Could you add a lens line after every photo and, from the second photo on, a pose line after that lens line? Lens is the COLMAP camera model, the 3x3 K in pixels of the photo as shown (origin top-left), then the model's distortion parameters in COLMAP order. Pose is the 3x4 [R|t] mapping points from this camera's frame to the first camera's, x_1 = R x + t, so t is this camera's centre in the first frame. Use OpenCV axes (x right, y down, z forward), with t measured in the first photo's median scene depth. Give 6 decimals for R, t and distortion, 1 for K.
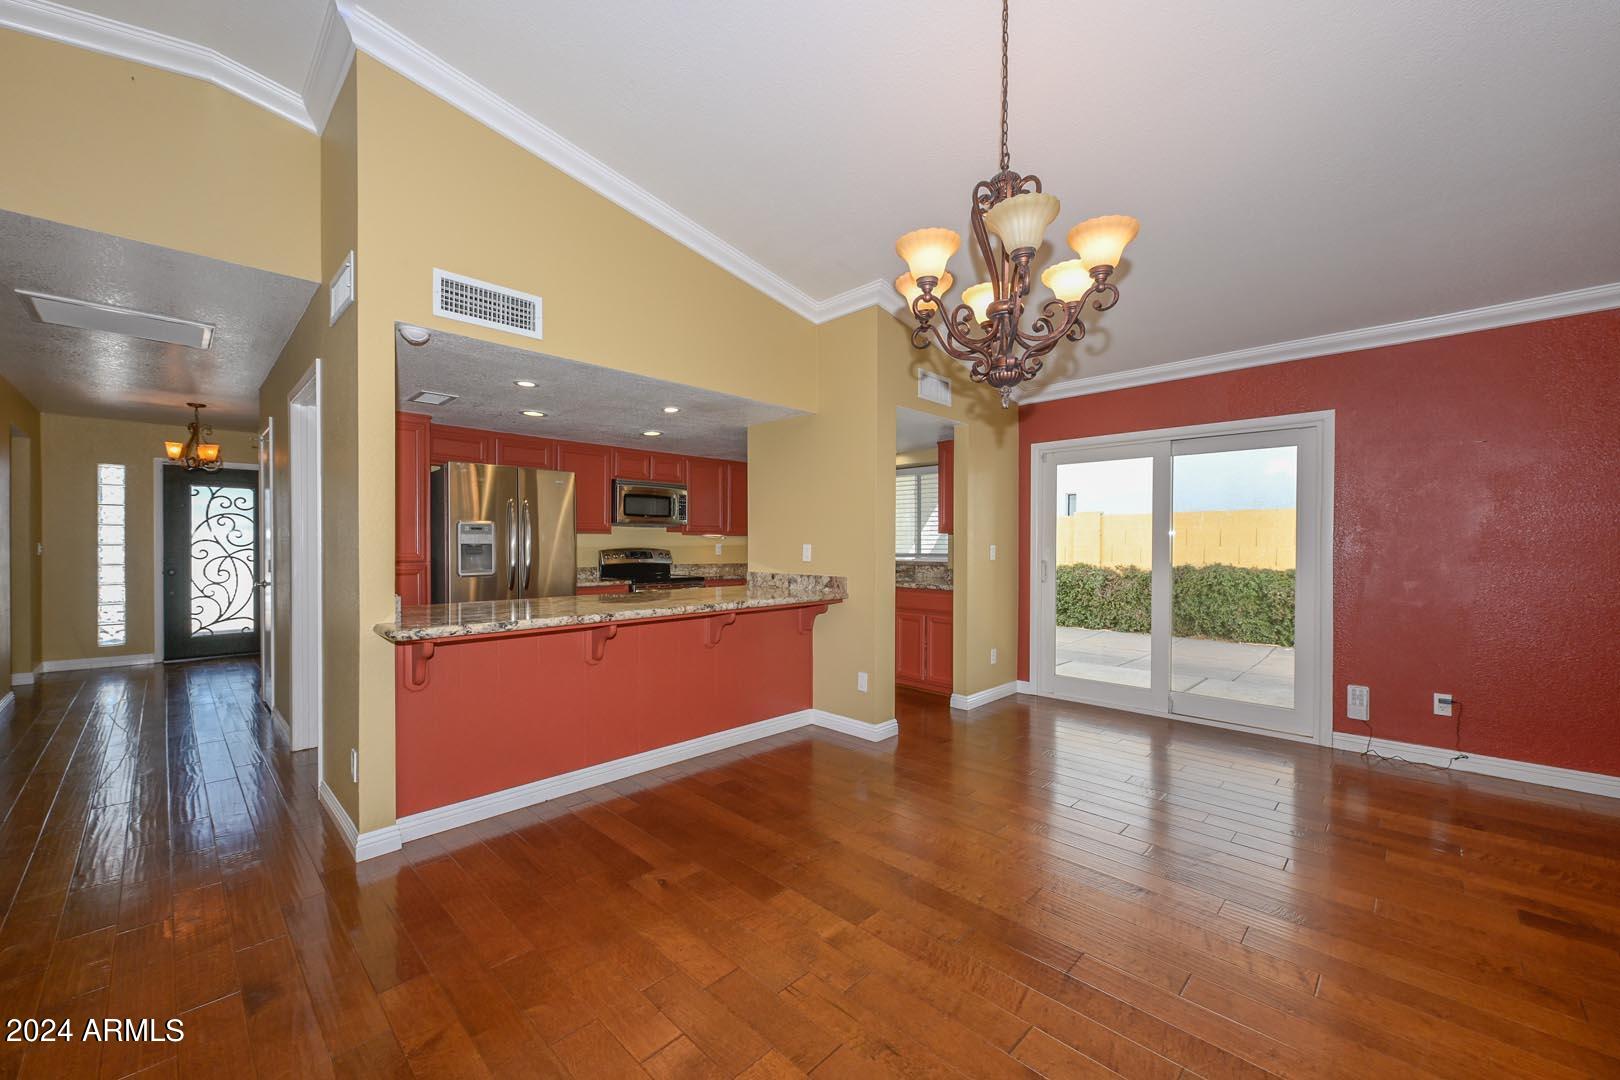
lens RADIAL K [[627.9, 0, 808.0], [0, 627.9, 548.5], [0, 0, 1]] dist [0.003547, -0.001945]
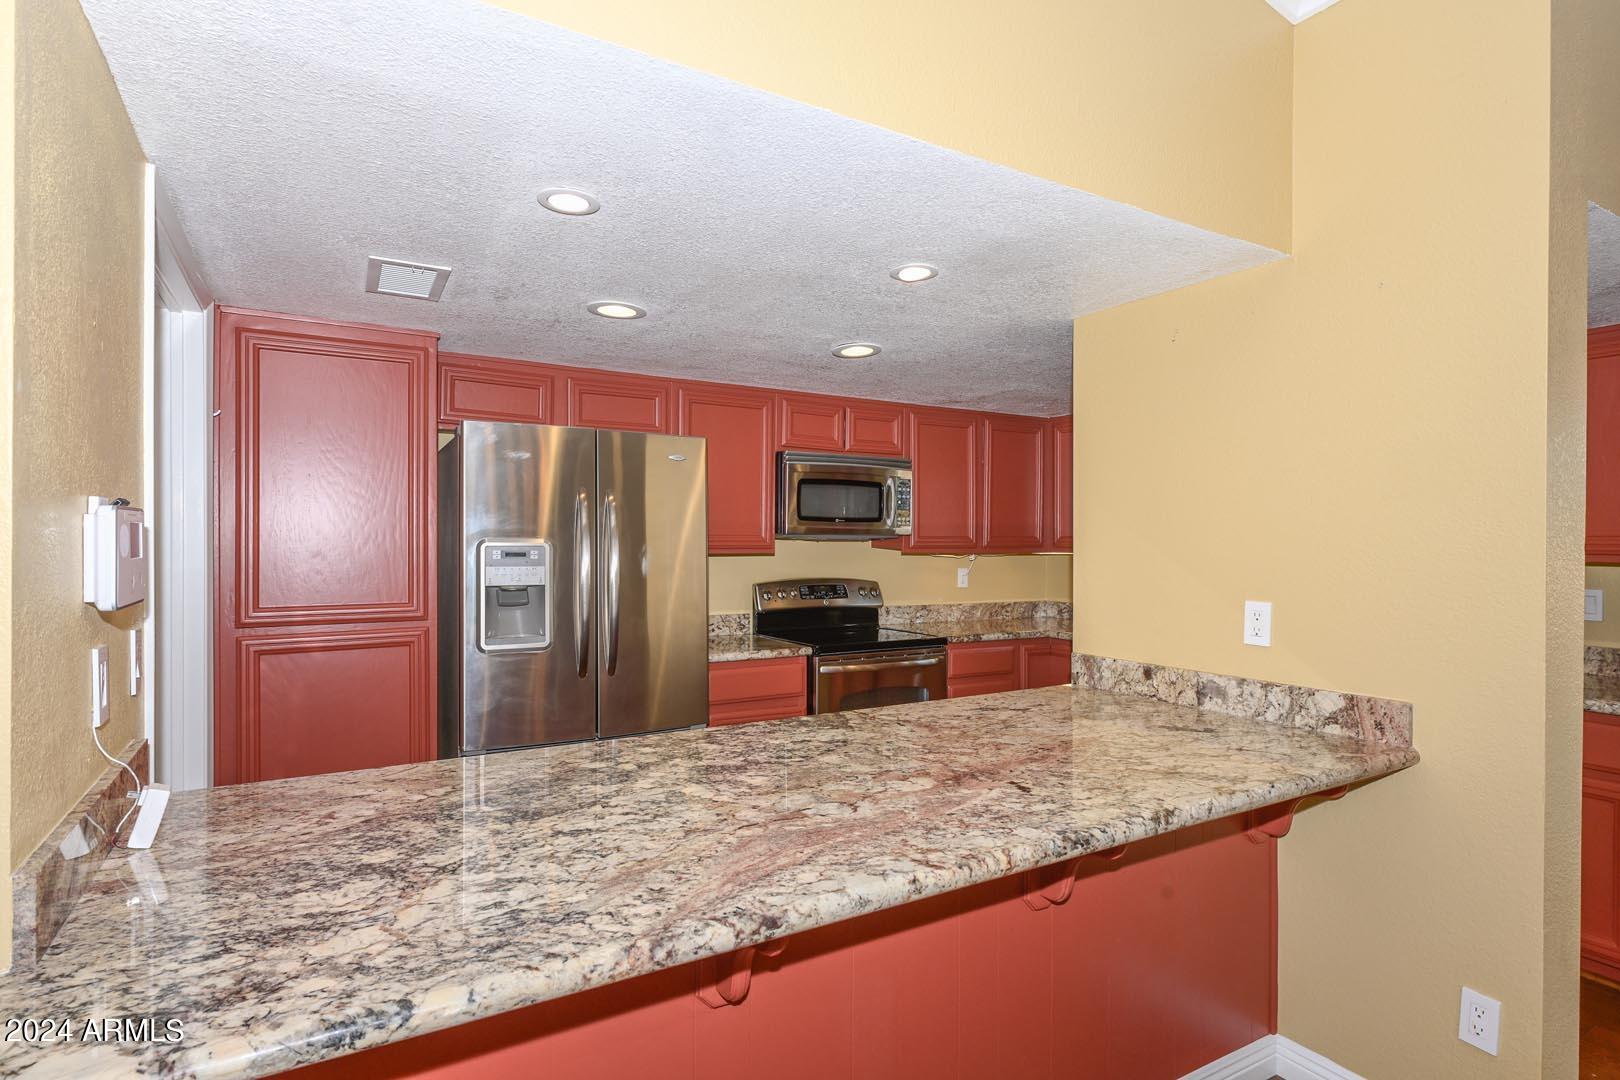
lens RADIAL K [[840.1, 0, 807.9], [0, 840.1, 547.0], [0, 0, 1]] dist [0.002002, -0.001945]
pose [[0.965524, 0.003256, -0.260295, -0.136741], [-0.003773, 0.999992, -0.001485, -0.038956], [0.260288, 0.002416, 0.965528, 0.434744]]
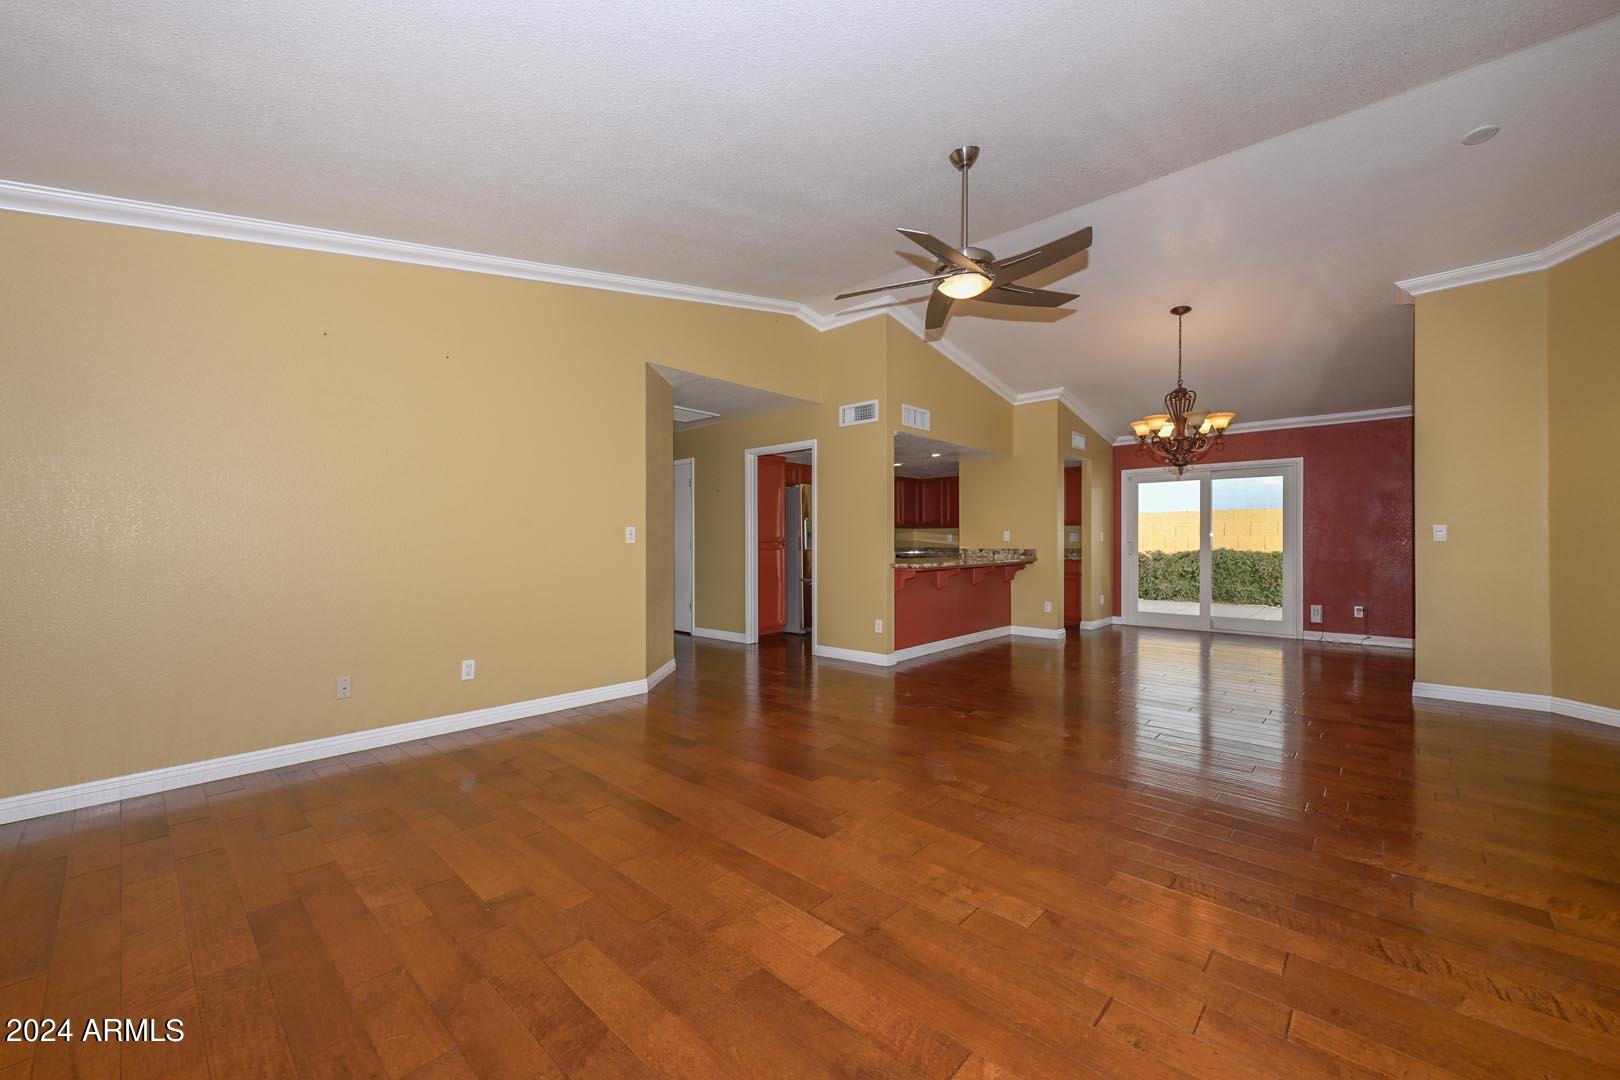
lens RADIAL K [[627.9, 0, 811.3], [0, 627.9, 543.2], [0, 0, 1]] dist [0.003547, -0.001945]
pose [[0.999605, -0.003555, 0.027874, -0.598968], [0.003670, 0.999985, -0.004106, 0.032034], [-0.027859, 0.004206, 0.999603, -0.731665]]
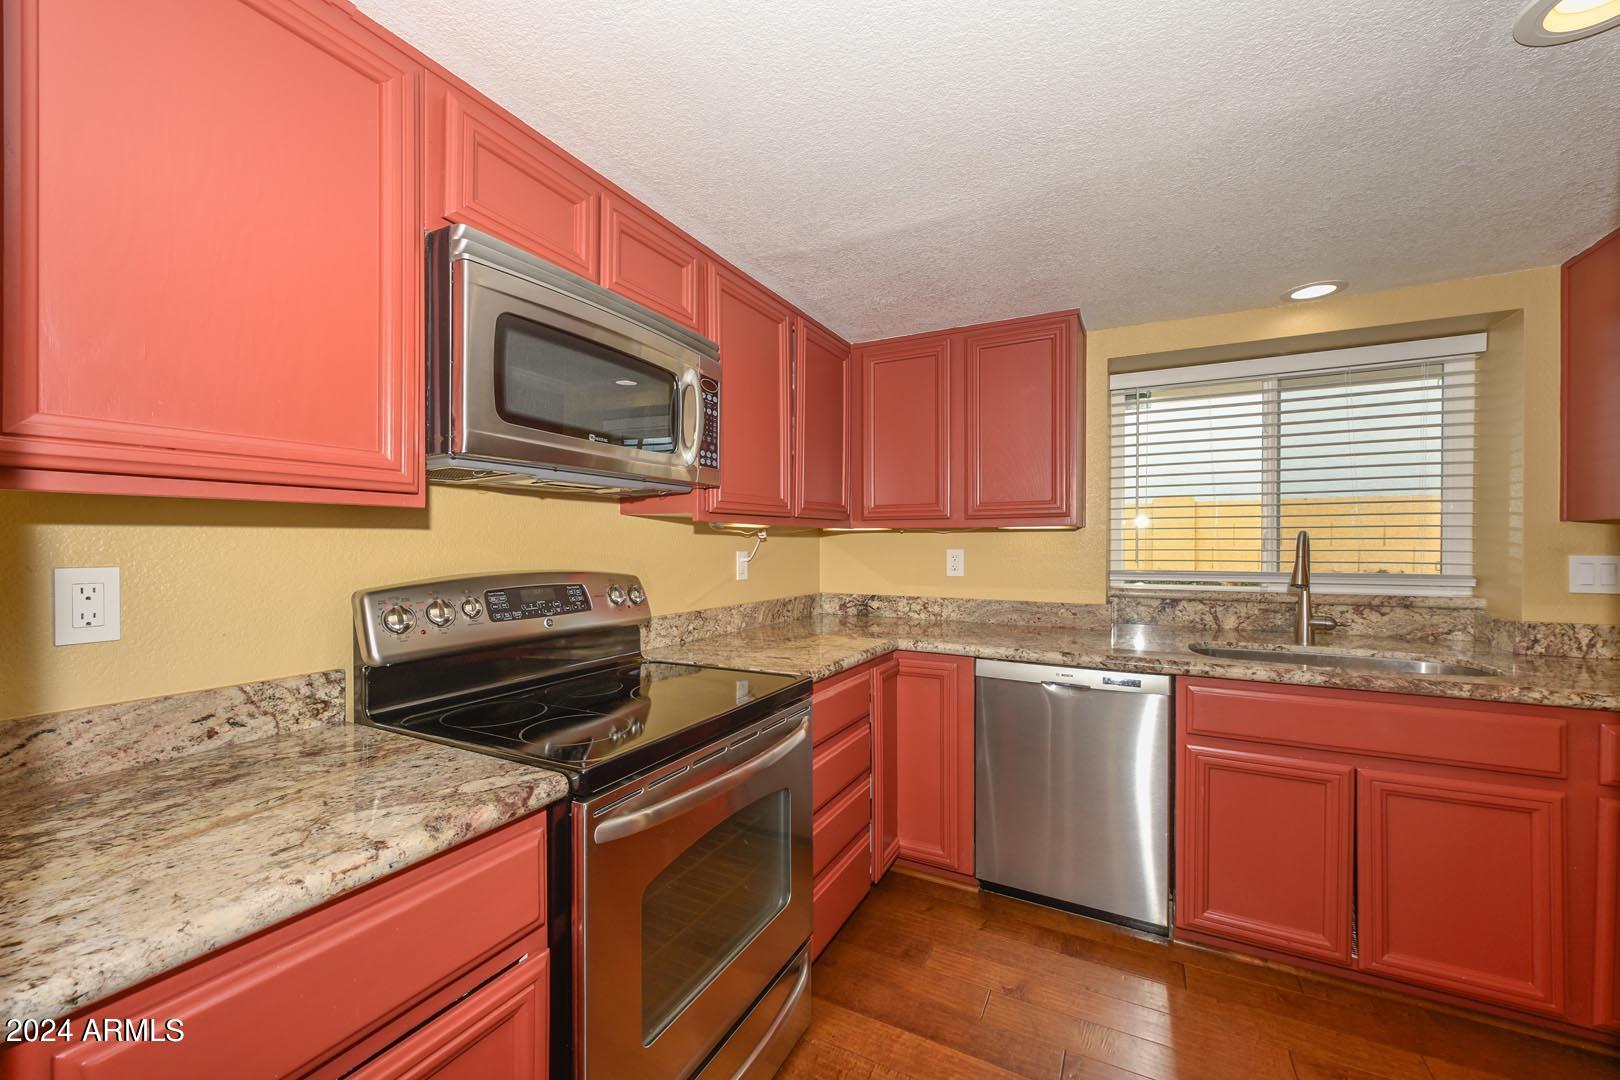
lens RADIAL K [[627.9, 0, 814.0], [0, 627.9, 542.9], [0, 0, 1]] dist [0.003547, -0.001945]
pose [[0.956759, -0.003625, 0.290860, -0.343234], [0.005893, 0.999959, -0.006922, -0.015204], [-0.290823, 0.008337, 0.956741, 1.048782]]
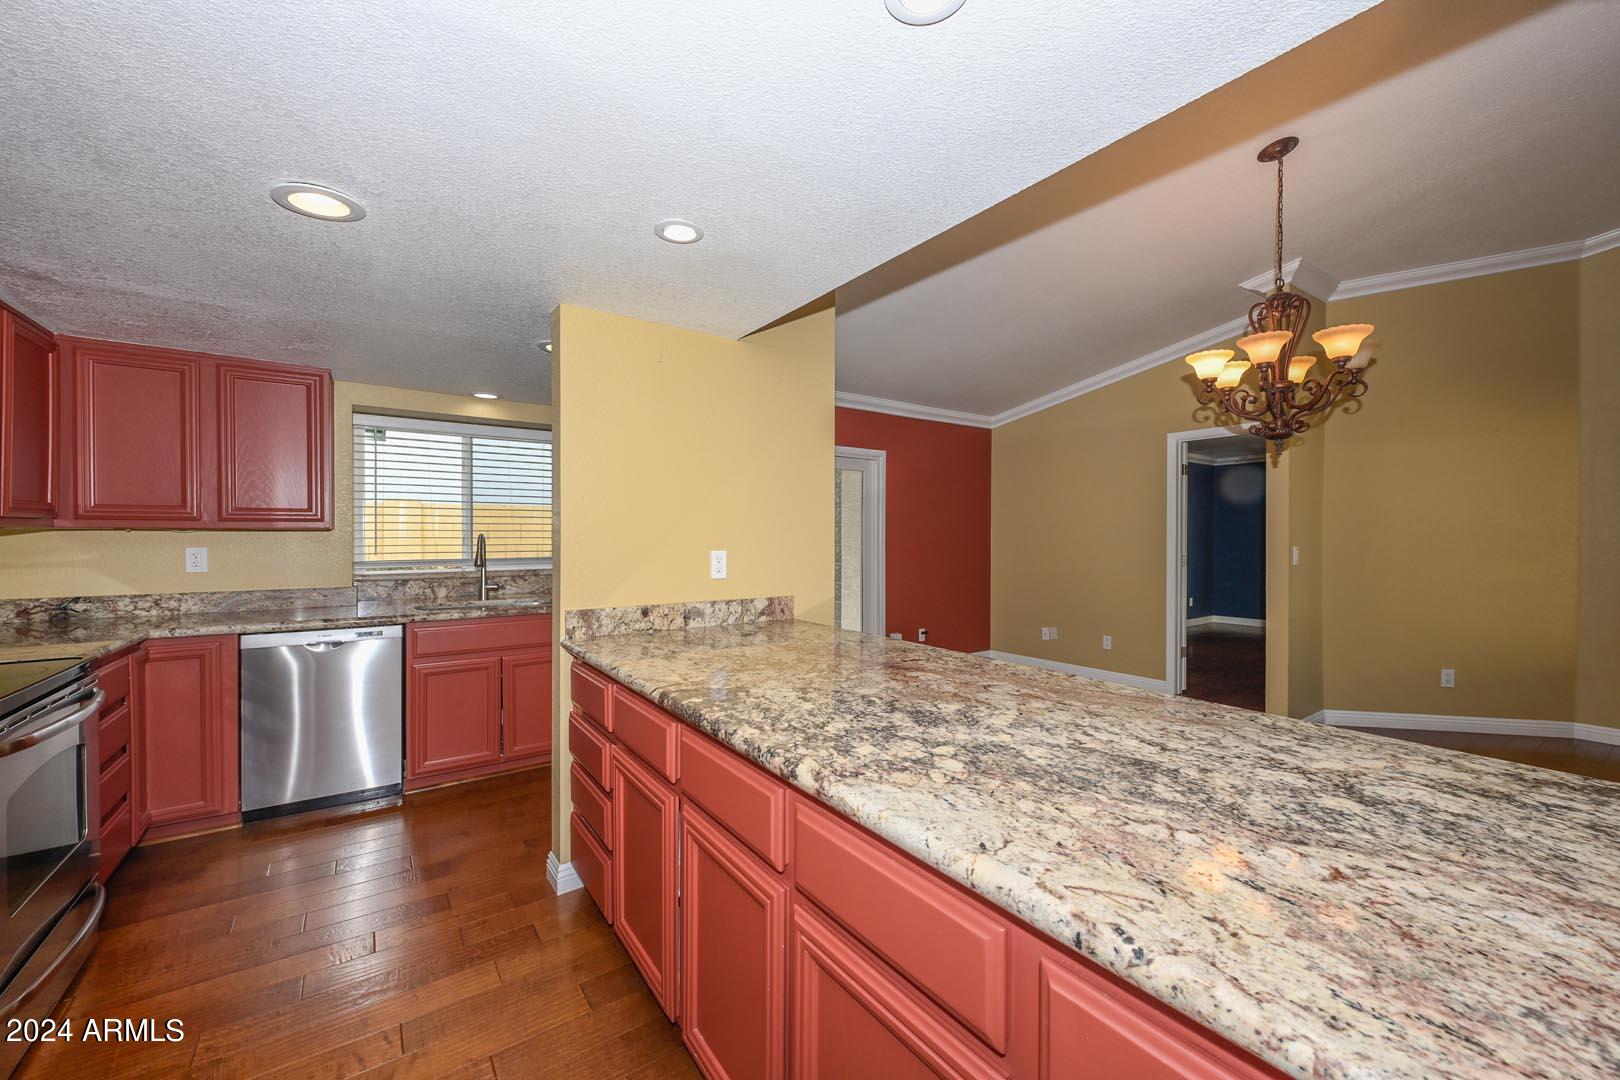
lens RADIAL K [[627.9, 0, 810.5], [0, 627.9, 543.9], [0, 0, 1]] dist [0.003547, -0.001945]
pose [[0.178801, -0.016707, 0.983743, -0.593703], [0.007321, 0.999851, 0.015650, -0.022495], [-0.983858, 0.004404, 0.178896, 0.815224]]
